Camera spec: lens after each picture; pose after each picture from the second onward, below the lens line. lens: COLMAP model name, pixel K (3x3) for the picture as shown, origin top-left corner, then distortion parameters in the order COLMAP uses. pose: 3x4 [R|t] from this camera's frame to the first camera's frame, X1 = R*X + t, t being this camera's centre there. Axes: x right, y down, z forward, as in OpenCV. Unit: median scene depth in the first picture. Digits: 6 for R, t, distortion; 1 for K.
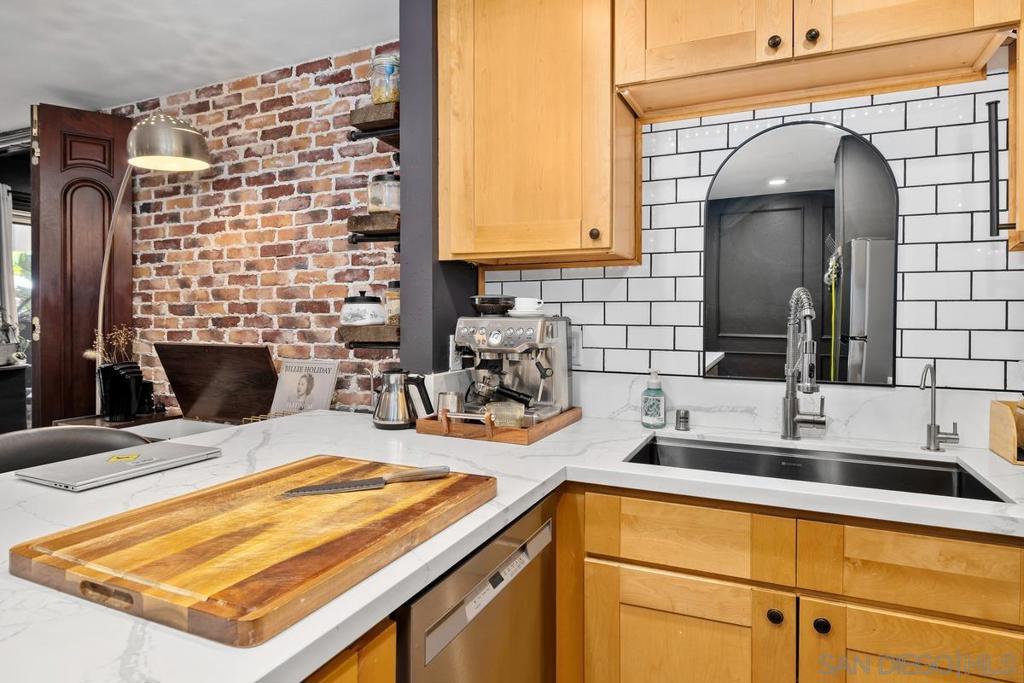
lens RADIAL K [[597.8, 0, 512.6], [0, 597.8, 318.4], [0, 0, 1]] dist [0.000322, -0.000349]
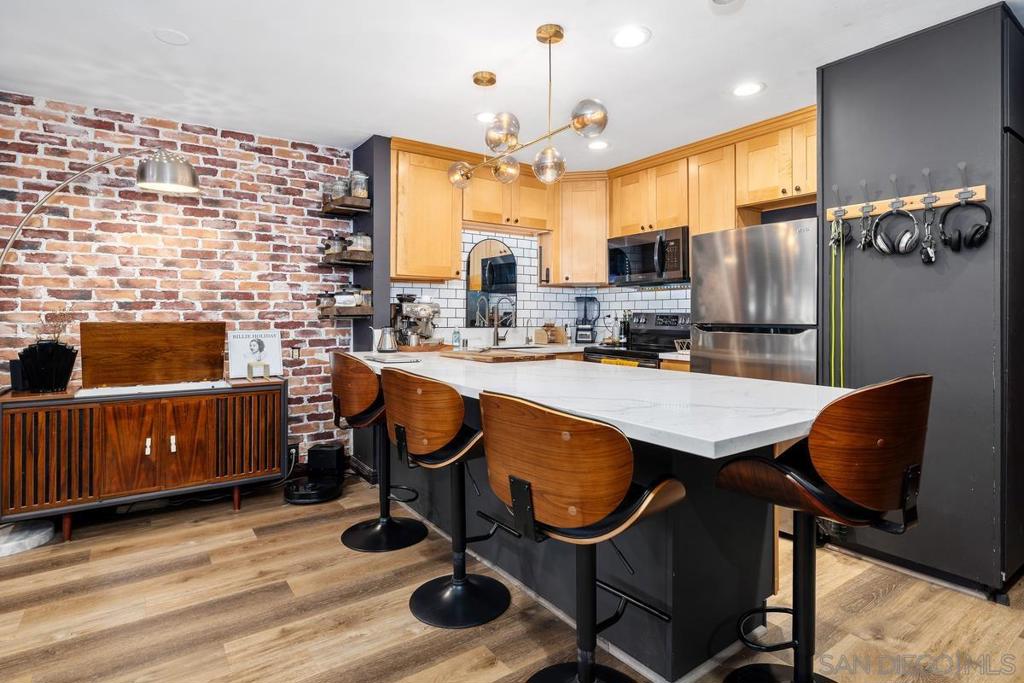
lens RADIAL K [[528.1, 0, 513.9], [0, 528.1, 315.6], [0, 0, 1]] dist [-0.000564, 0.000389]
pose [[0.504915, -0.000573, 0.863169, -1.148394], [0.004791, 0.999986, -0.002138, 0.037136], [-0.863156, 0.005215, 0.504911, -0.268306]]
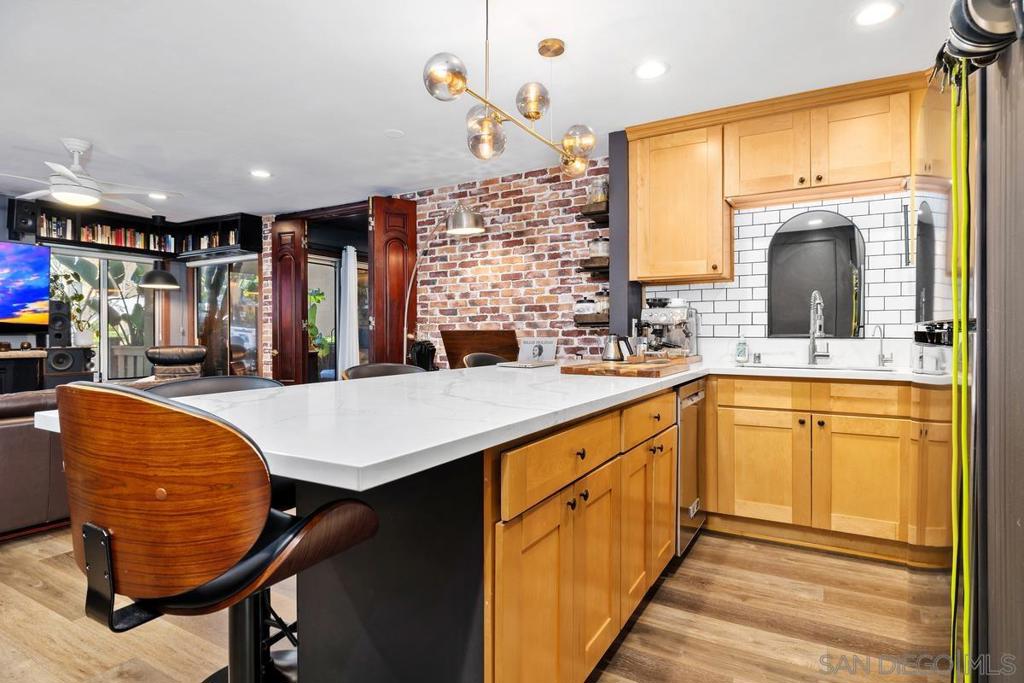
lens RADIAL K [[551.5, 0, 512.9], [0, 551.5, 332.6], [0, 0, 1]] dist [-0.004581, -0.000202]
pose [[0.994903, -0.003935, -0.100759, -0.241630], [0.003208, 0.999968, -0.007378, 0.065926], [0.100784, 0.007017, 0.994884, -0.646236]]
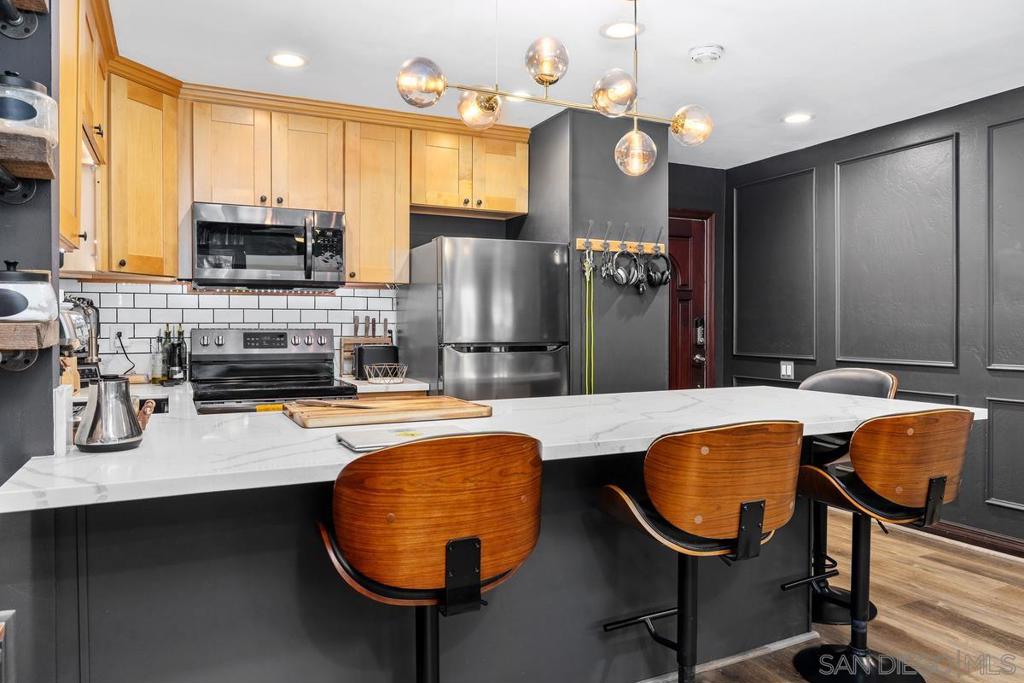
lens RADIAL K [[699.5, 0, 513.4], [0, 699.5, 331.9], [0, 0, 1]] dist [-0.001319, 0.000229]
pose [[-0.770205, -0.009107, 0.637731, -0.832007], [0.002078, 0.999857, 0.016788, 0.009637], [-0.637793, 0.014255, -0.770076, 0.960366]]
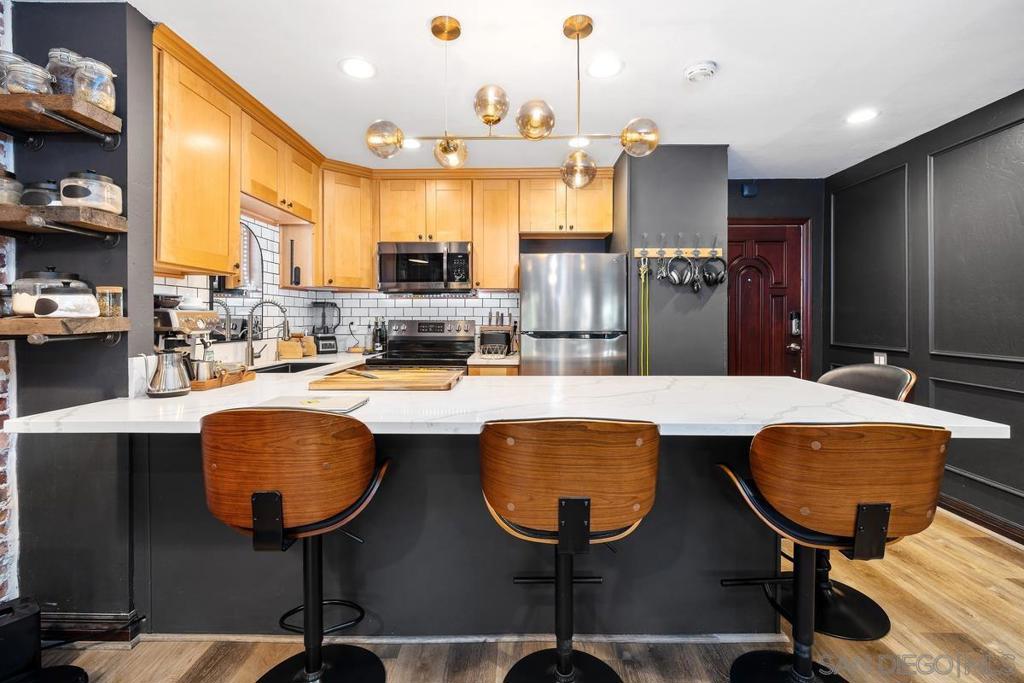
lens RADIAL K [[452.4, 0, 513.9], [0, 452.4, 318.6], [0, 0, 1]] dist [0.004513, 0.000528]
pose [[-0.398934, -0.006936, 0.916953, -0.960744], [0.004973, 0.999940, 0.009728, 0.008502], [-0.916966, 0.008440, -0.398876, 0.498874]]
